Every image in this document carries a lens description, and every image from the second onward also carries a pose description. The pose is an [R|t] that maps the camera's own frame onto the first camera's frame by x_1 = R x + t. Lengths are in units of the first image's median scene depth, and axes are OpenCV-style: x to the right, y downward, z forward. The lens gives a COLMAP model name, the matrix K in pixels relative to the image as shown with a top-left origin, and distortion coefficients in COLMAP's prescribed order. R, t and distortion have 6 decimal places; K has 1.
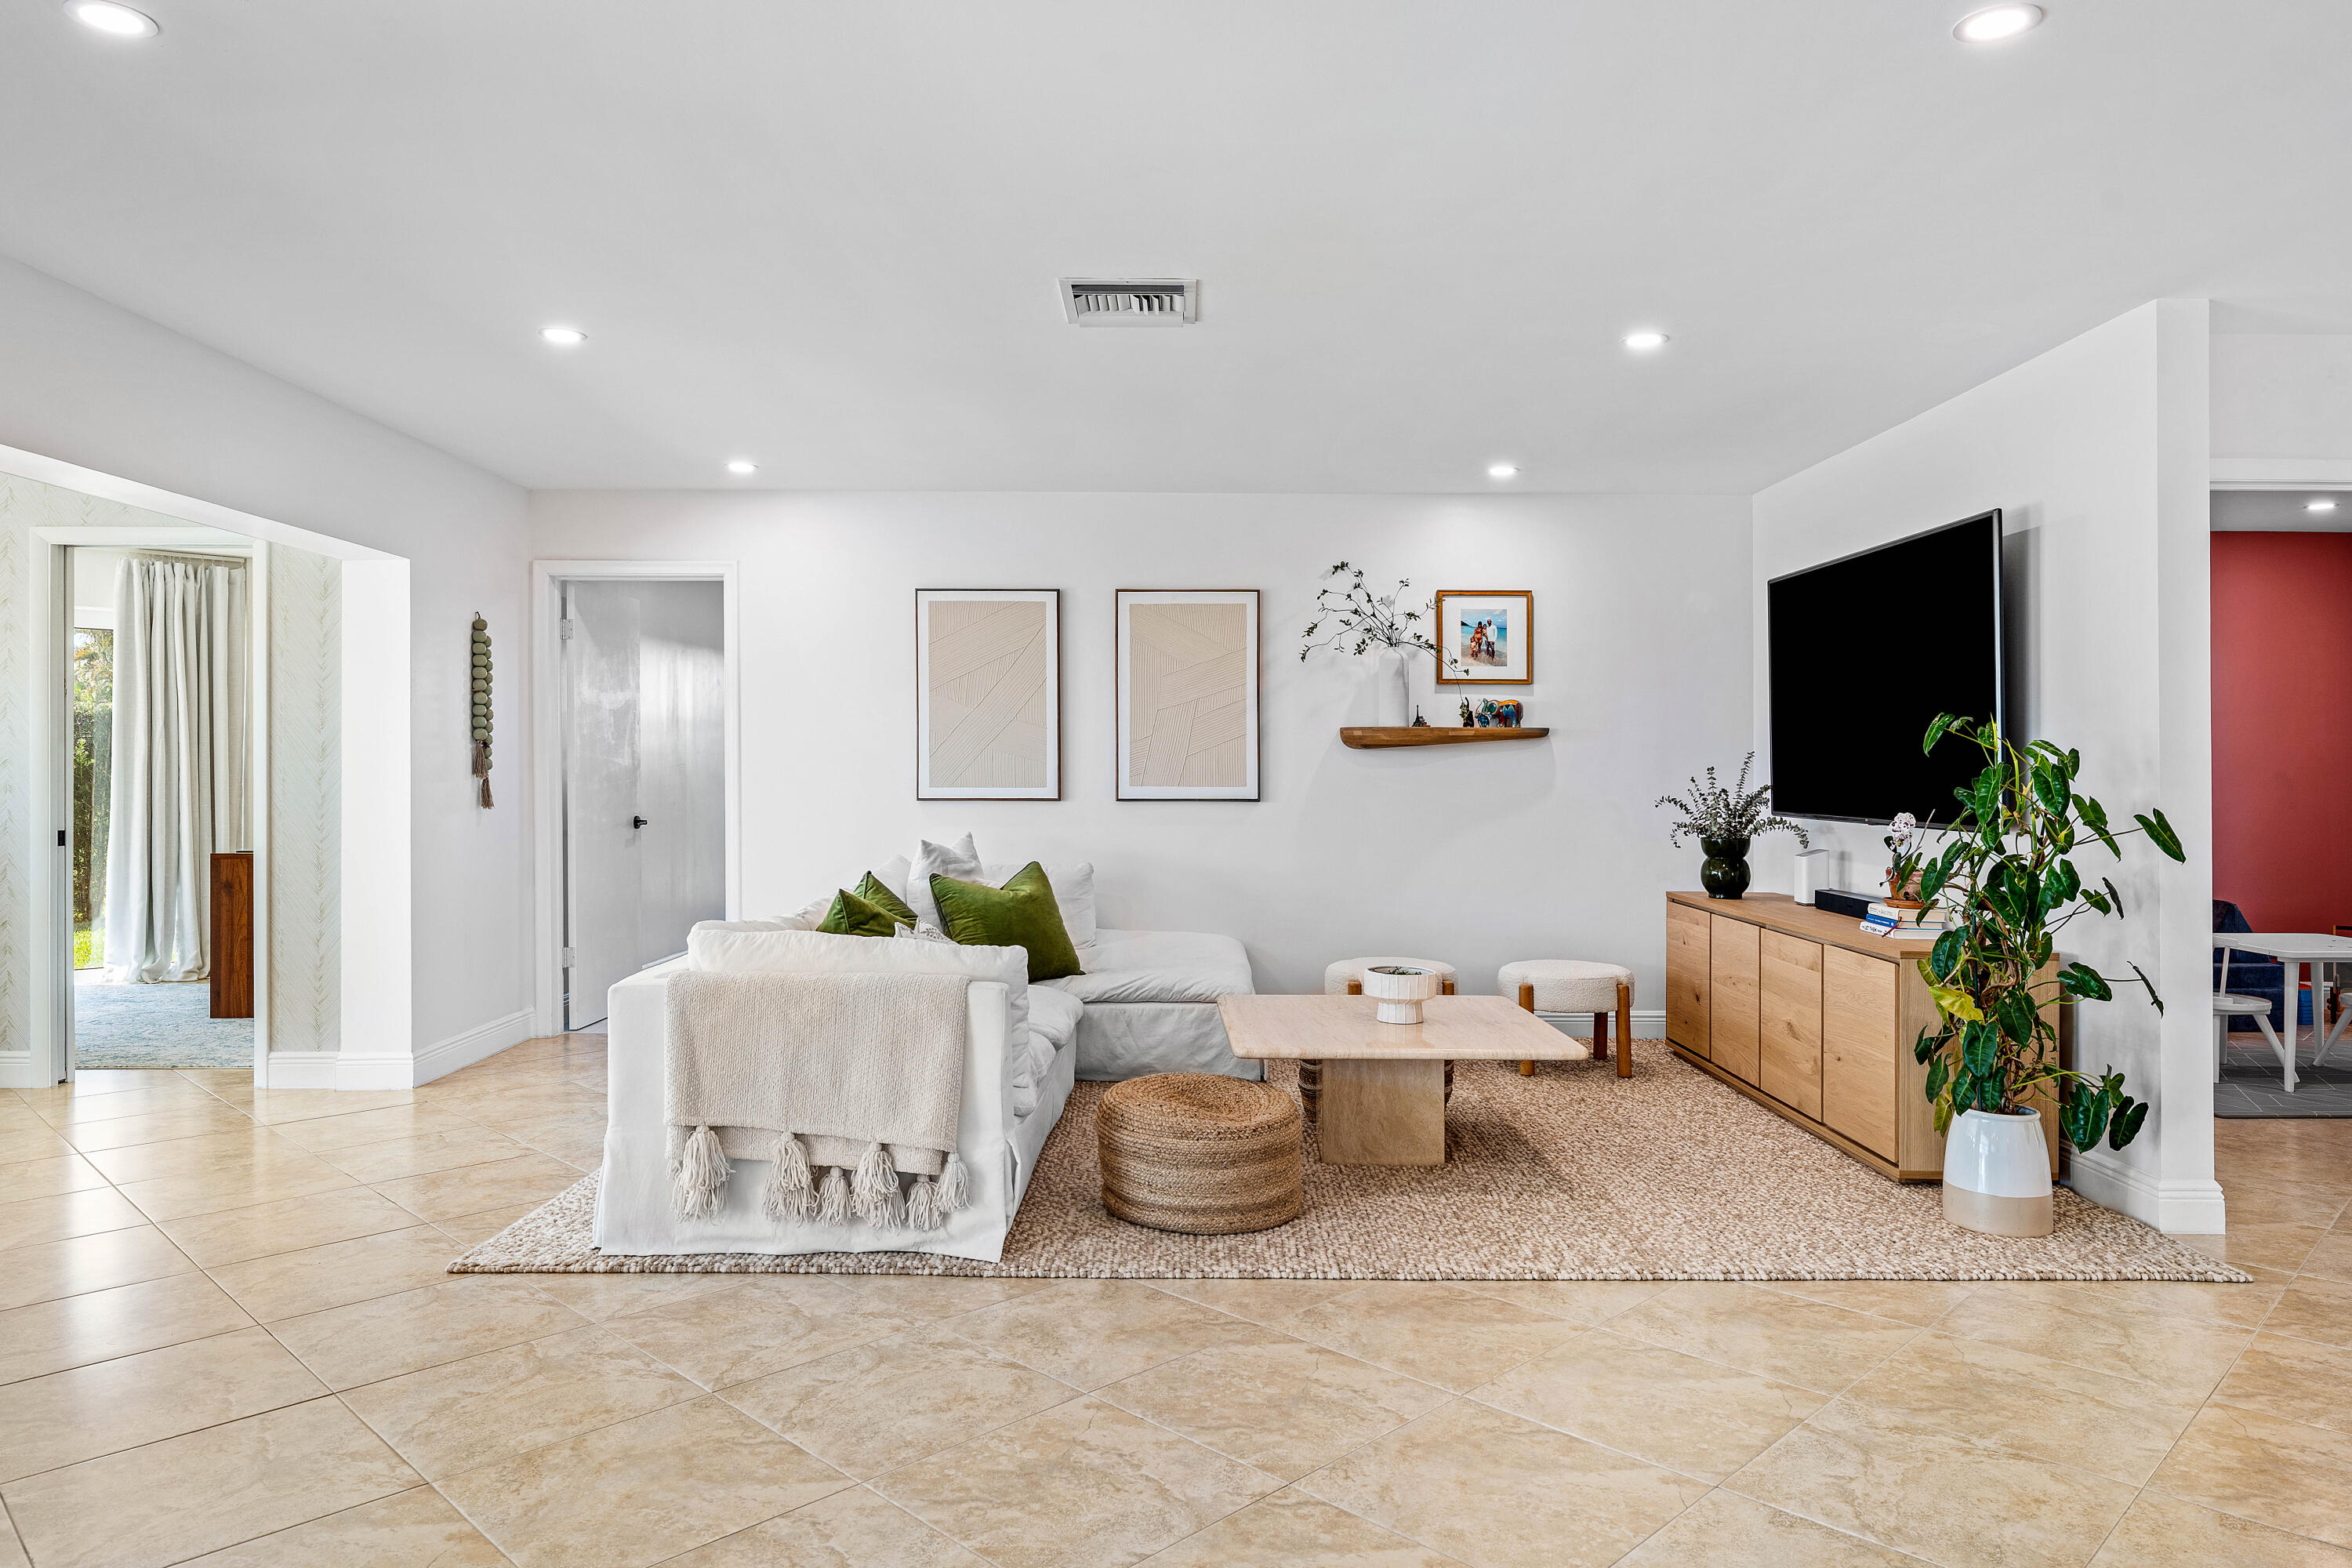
lens RADIAL K [[1491.8, 0, 1177.9], [0, 1491.8, 776.3], [0, 0, 1]] dist [0.004561, -0.001130]
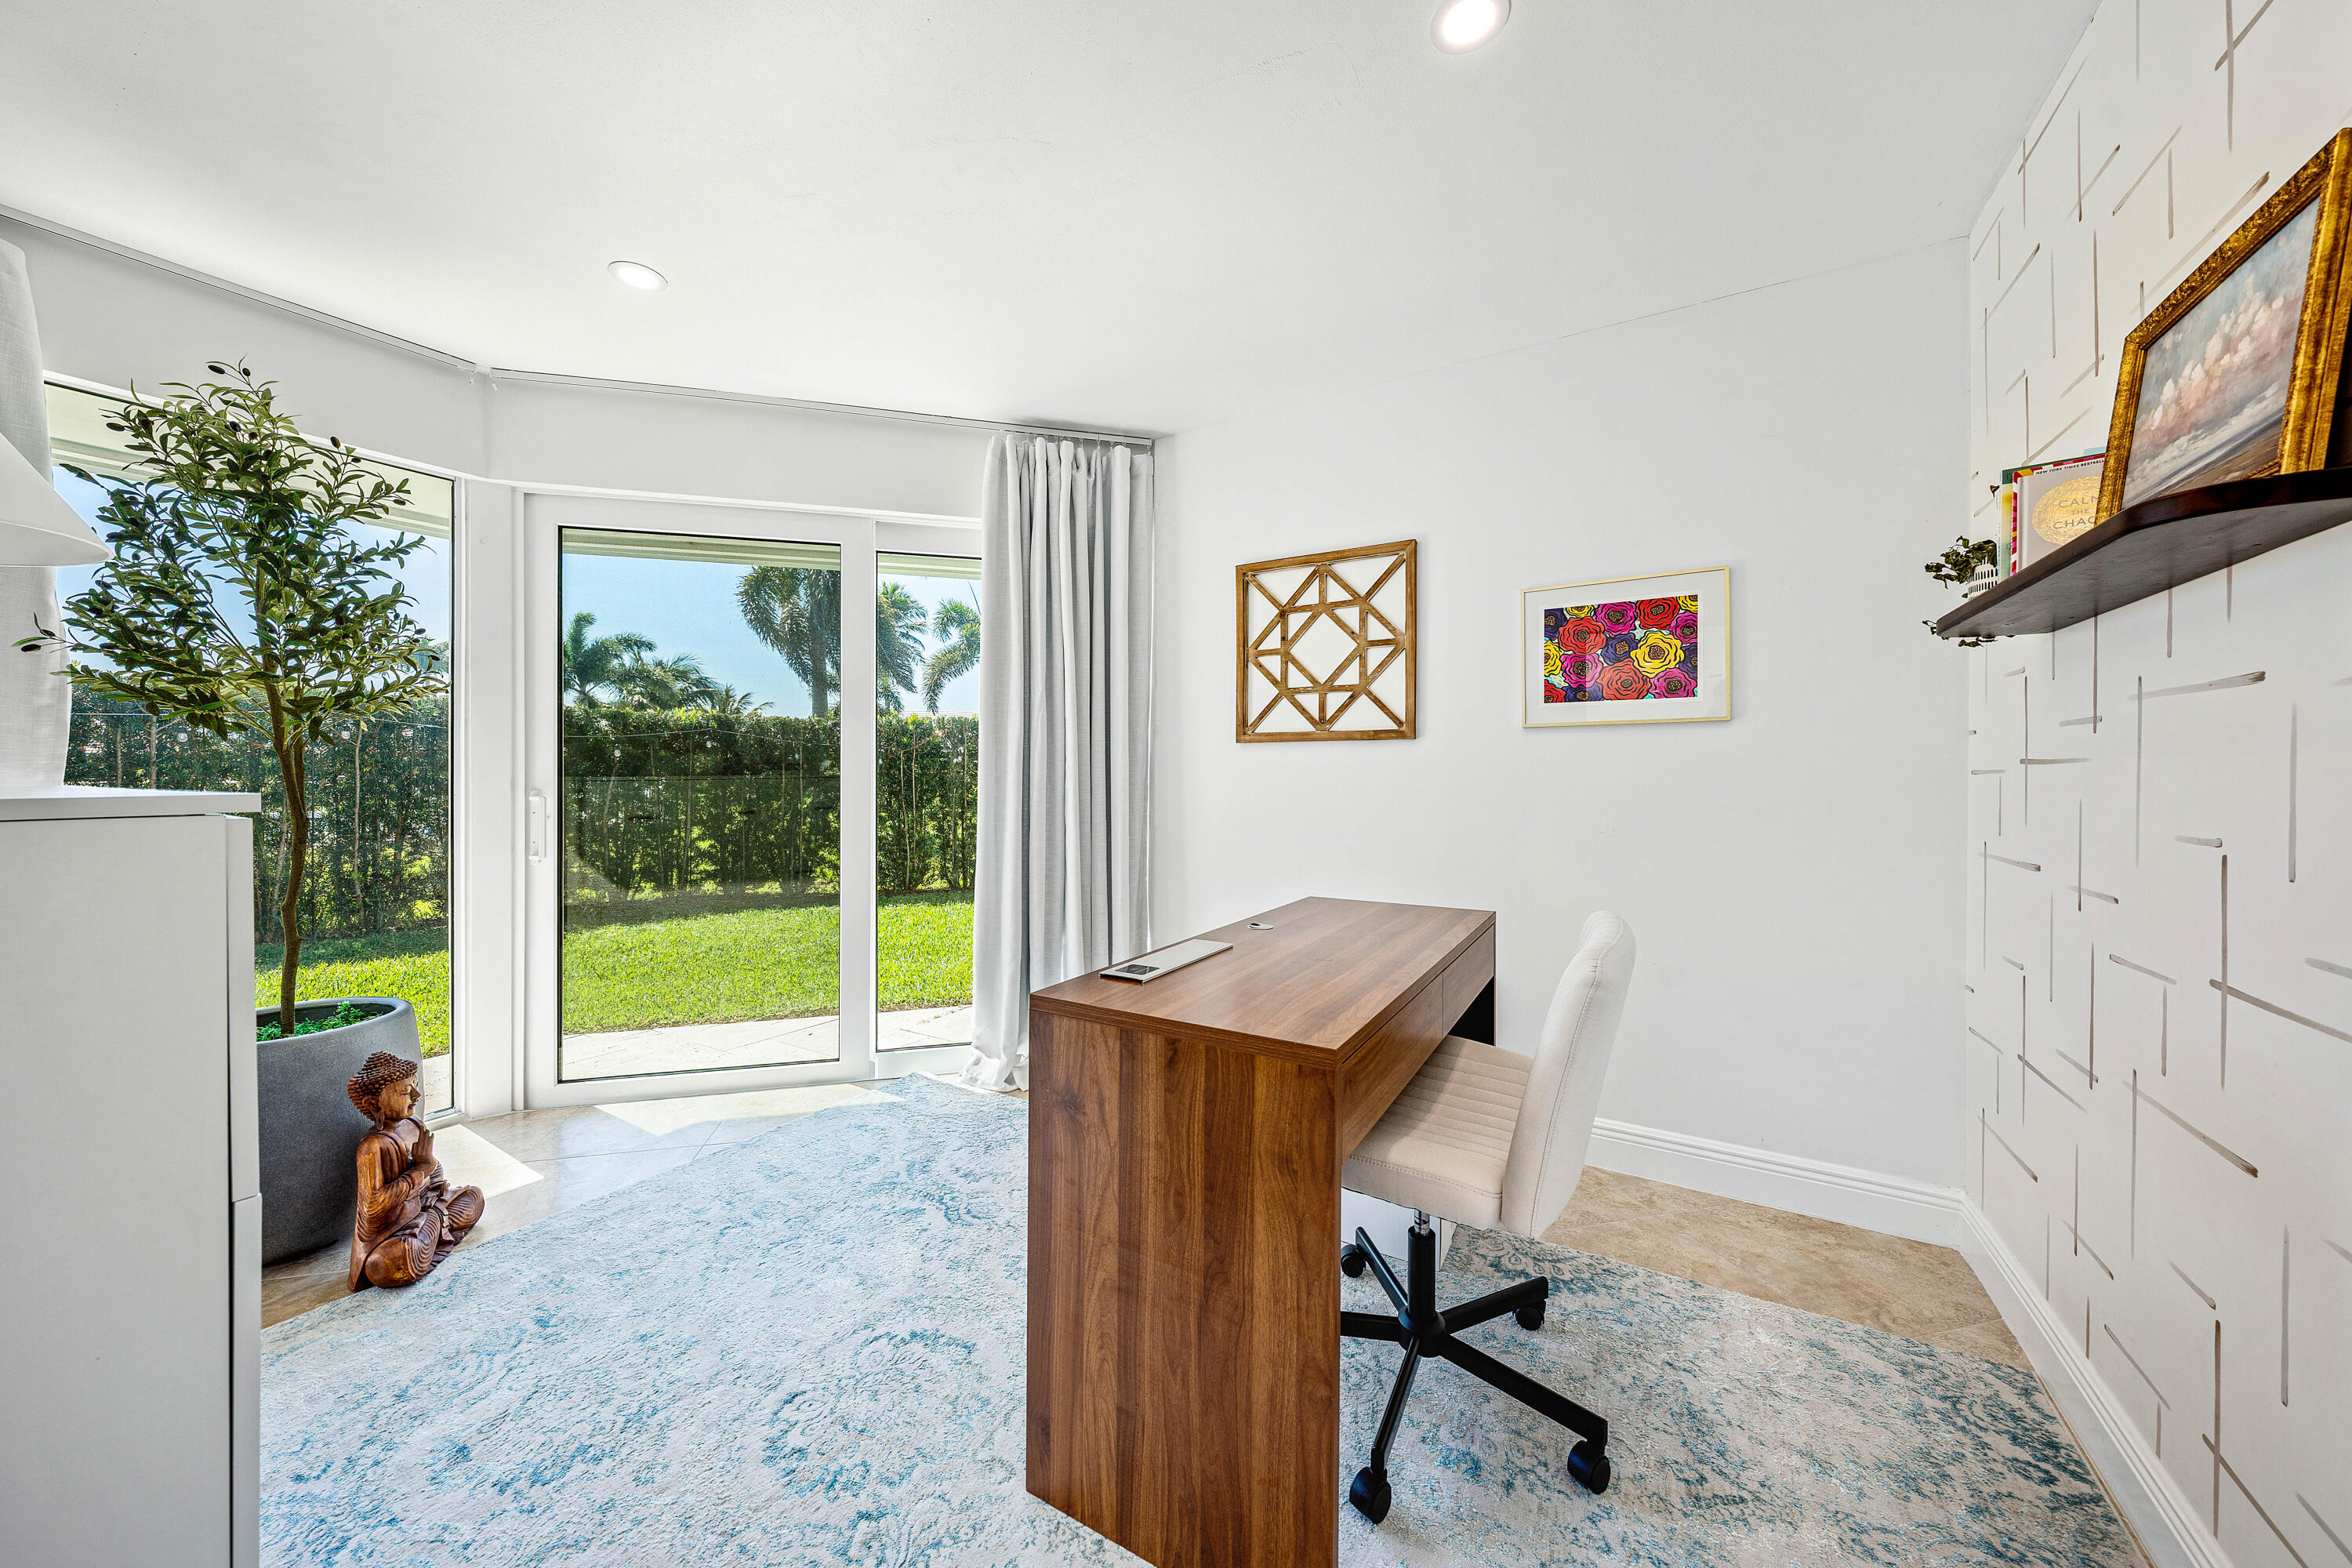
lens RADIAL K [[811.6, 0, 1173.1], [0, 811.6, 776.0], [0, 0, 1]] dist [0.001129, 0.000098]
pose [[0.848833, 0.005085, -0.528636, -0.437362], [-0.006690, 0.999977, -0.001124, 0.002762], [0.528618, 0.004491, 0.848848, 0.718989]]
